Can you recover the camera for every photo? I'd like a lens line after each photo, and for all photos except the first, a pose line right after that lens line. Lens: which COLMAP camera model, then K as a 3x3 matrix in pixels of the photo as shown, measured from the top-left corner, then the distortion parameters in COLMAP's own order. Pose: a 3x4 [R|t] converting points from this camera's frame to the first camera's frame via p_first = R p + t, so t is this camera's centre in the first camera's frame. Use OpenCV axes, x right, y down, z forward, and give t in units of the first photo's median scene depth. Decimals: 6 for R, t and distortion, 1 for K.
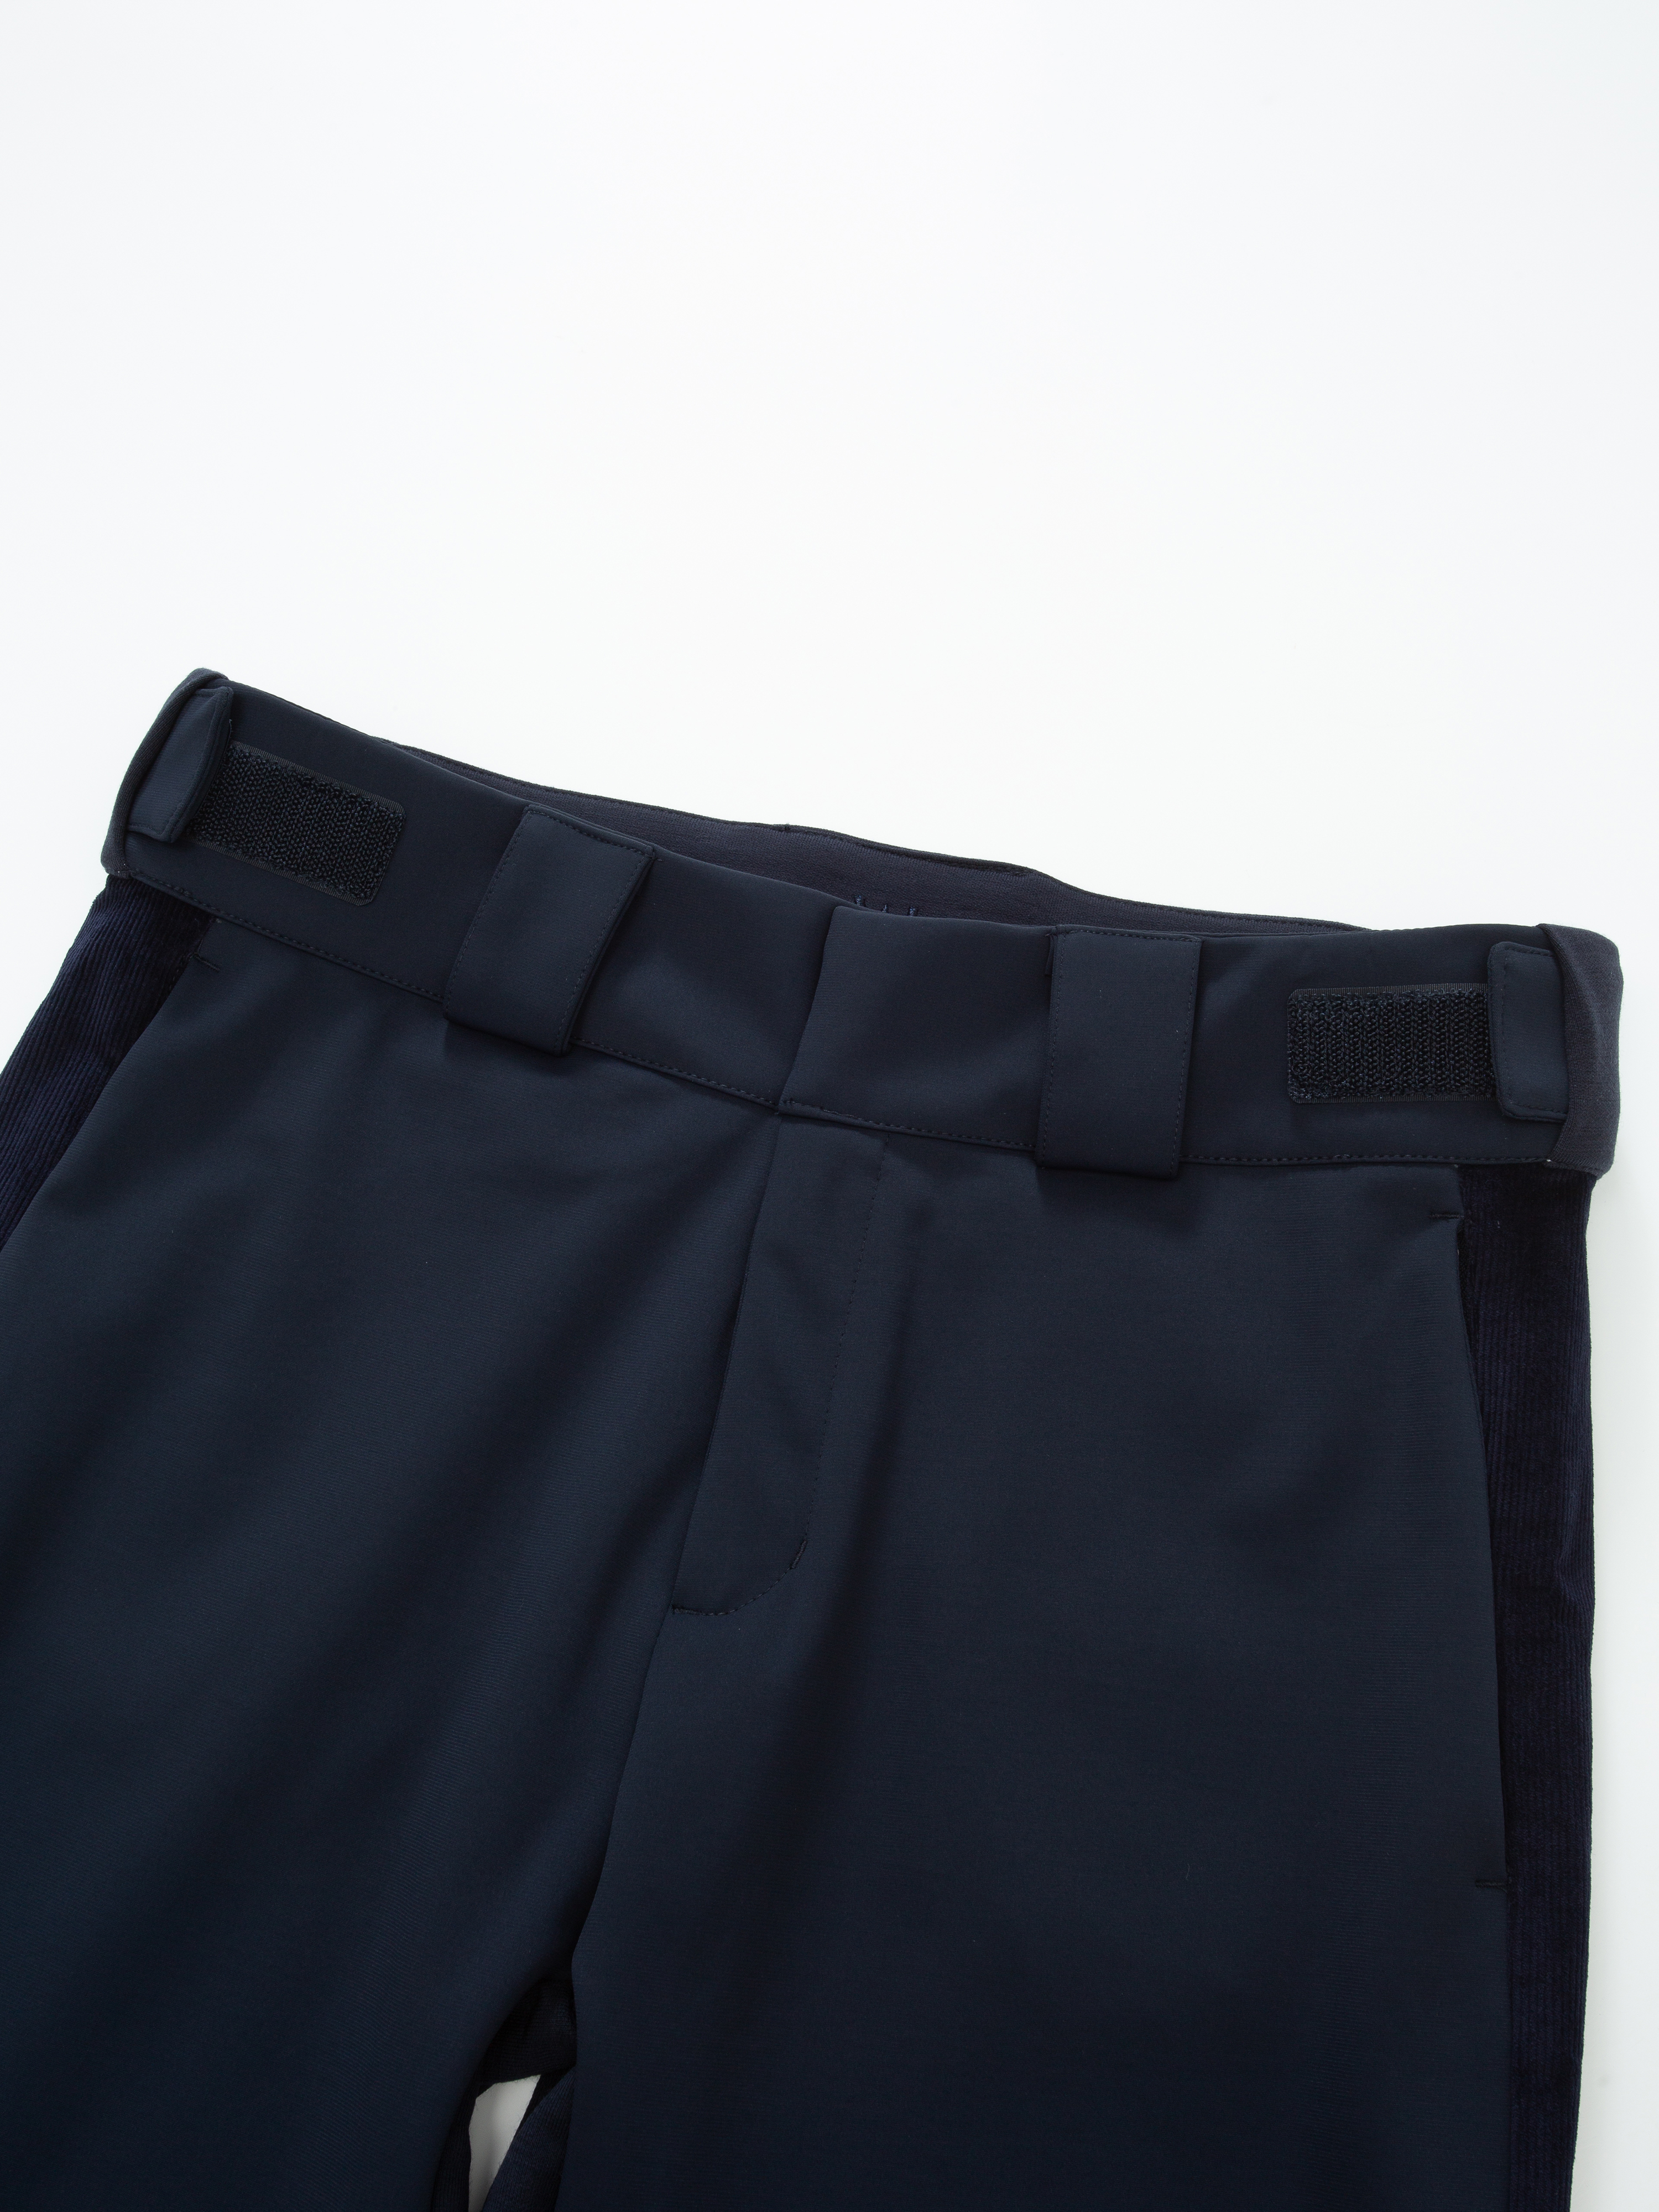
lens RADIAL K [[2114.9, 0, 829.9], [0, 2114.9, 1098.5], [0, 0, 1]] dist [-0.004322, 0.000000]
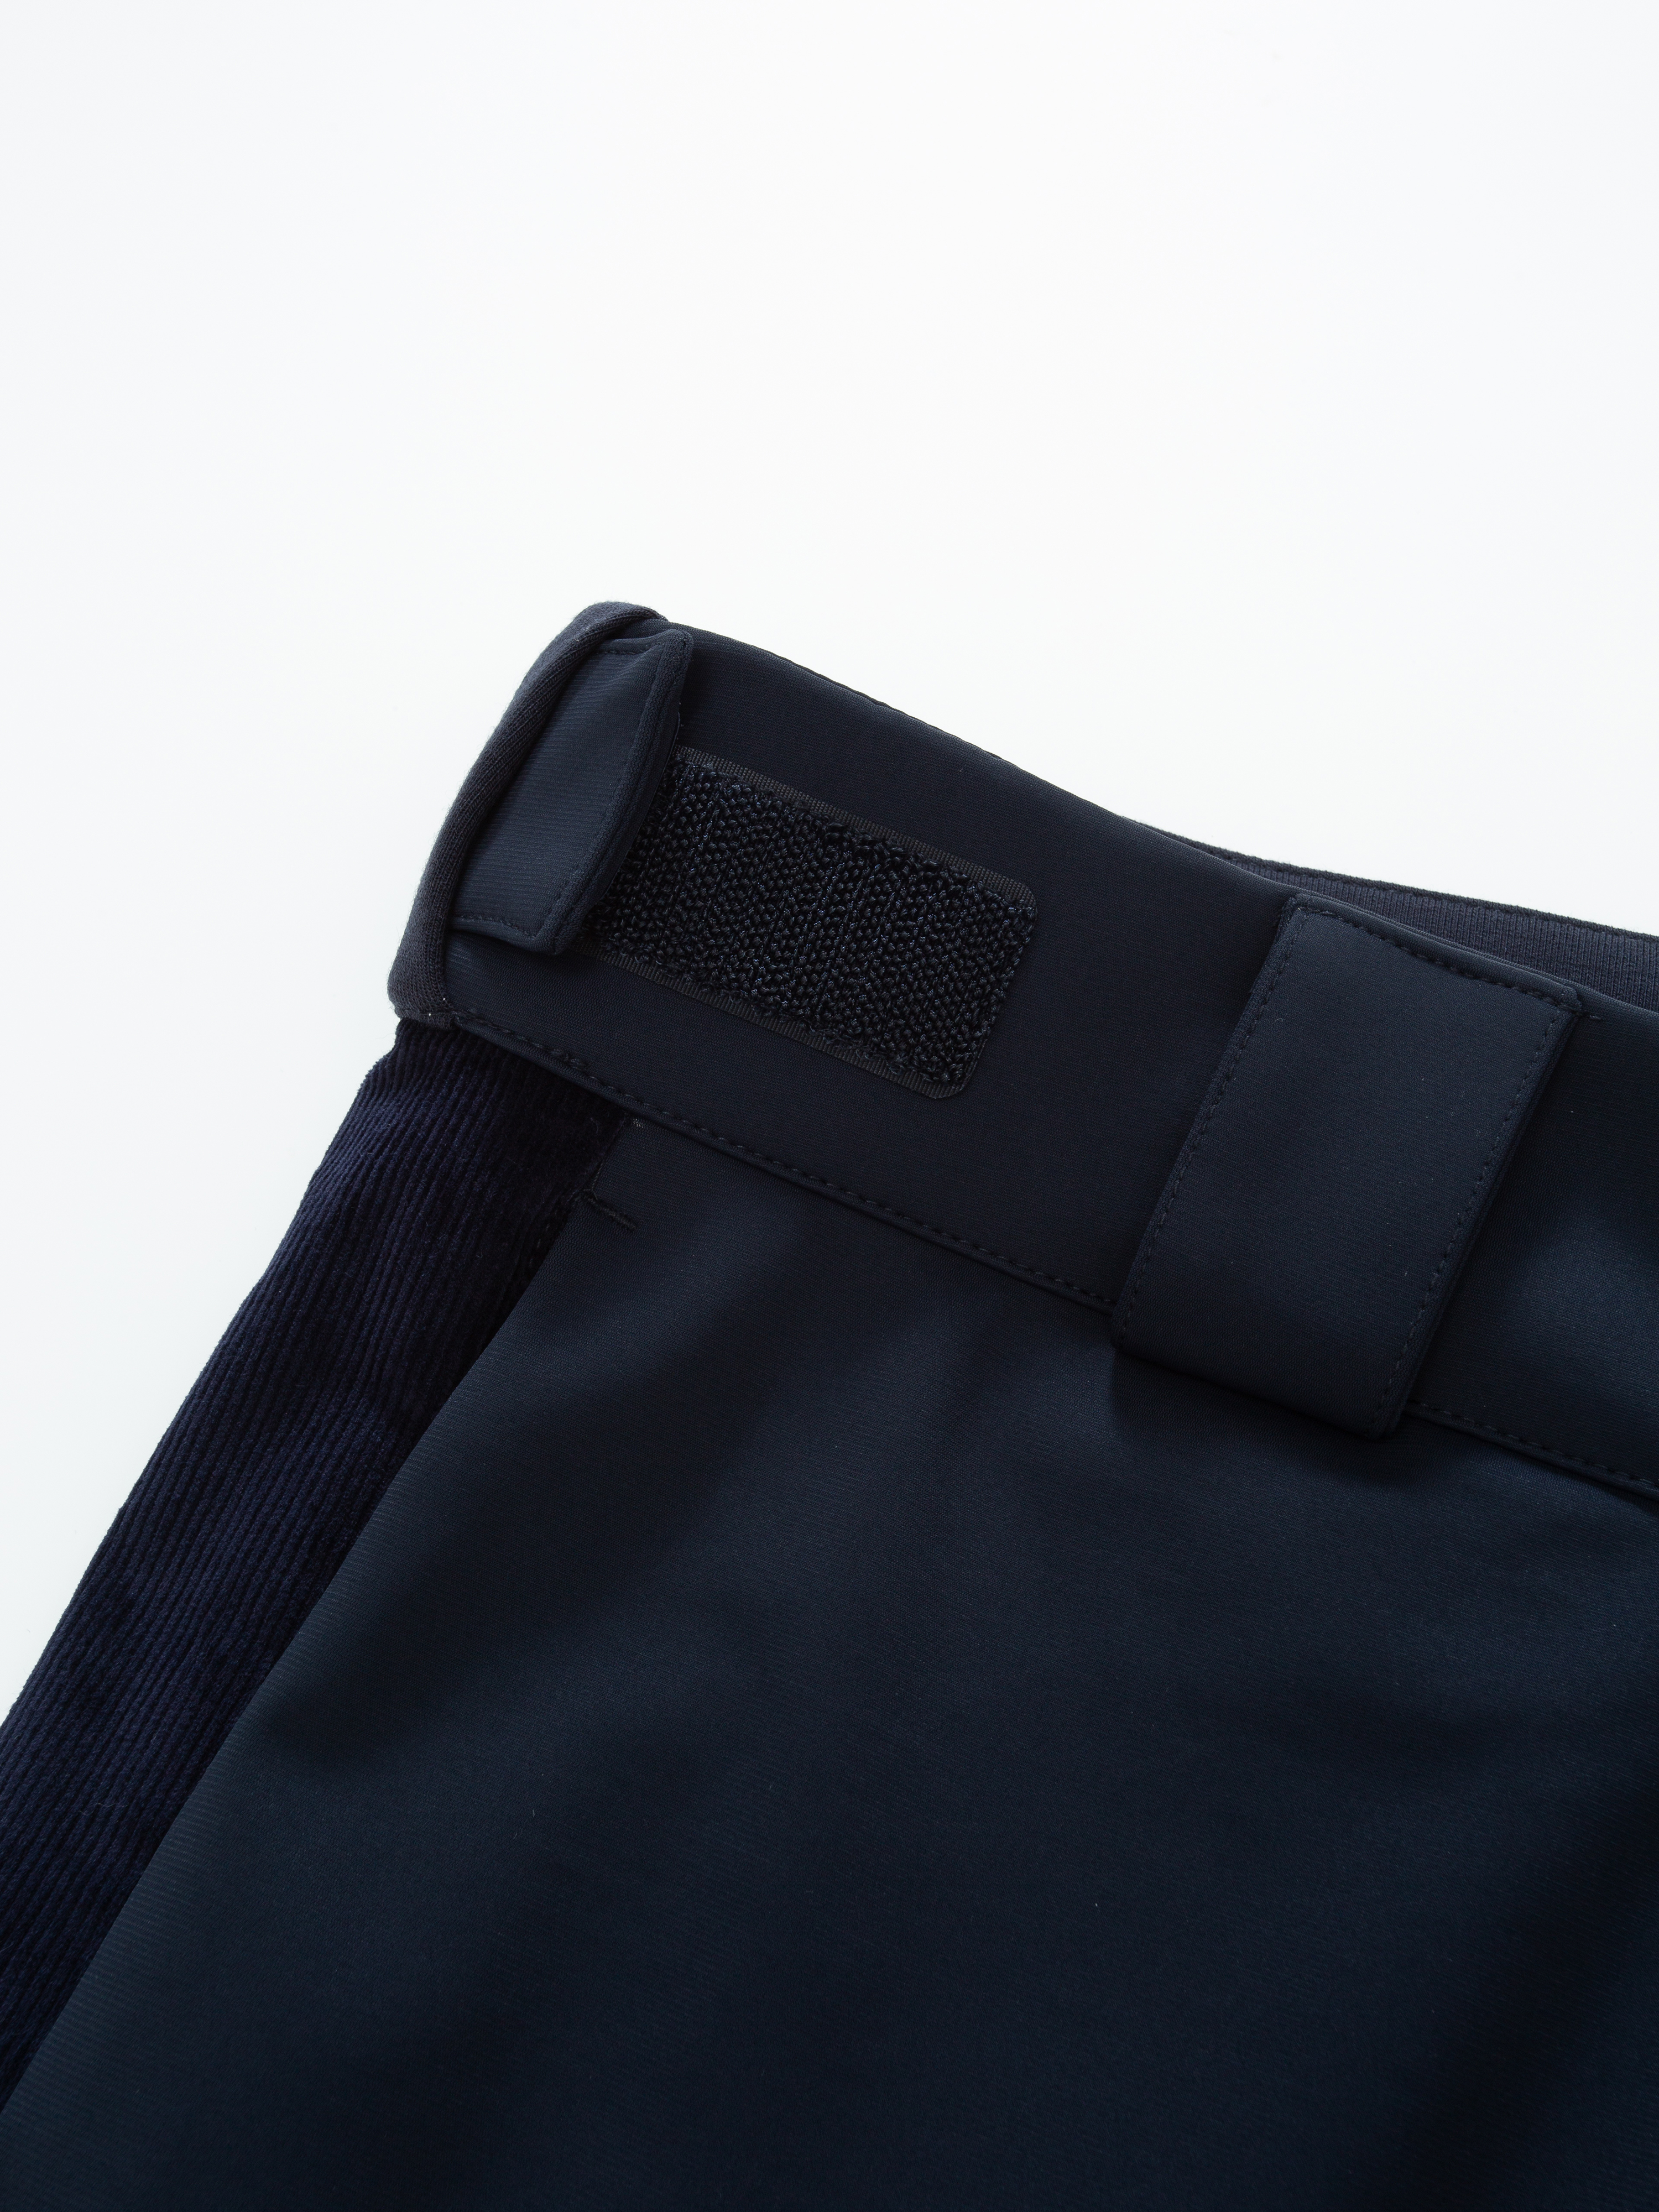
lens RADIAL K [[2517.6, 0, 828.5], [0, 2517.6, 1110.7], [0, 0, 1]] dist [0.004470, 0.000000]
pose [[0.998354, 0.026436, -0.050897, -0.218895], [-0.030098, 0.996909, -0.072567, -0.047511], [0.048821, 0.073980, 0.996064, 0.444977]]
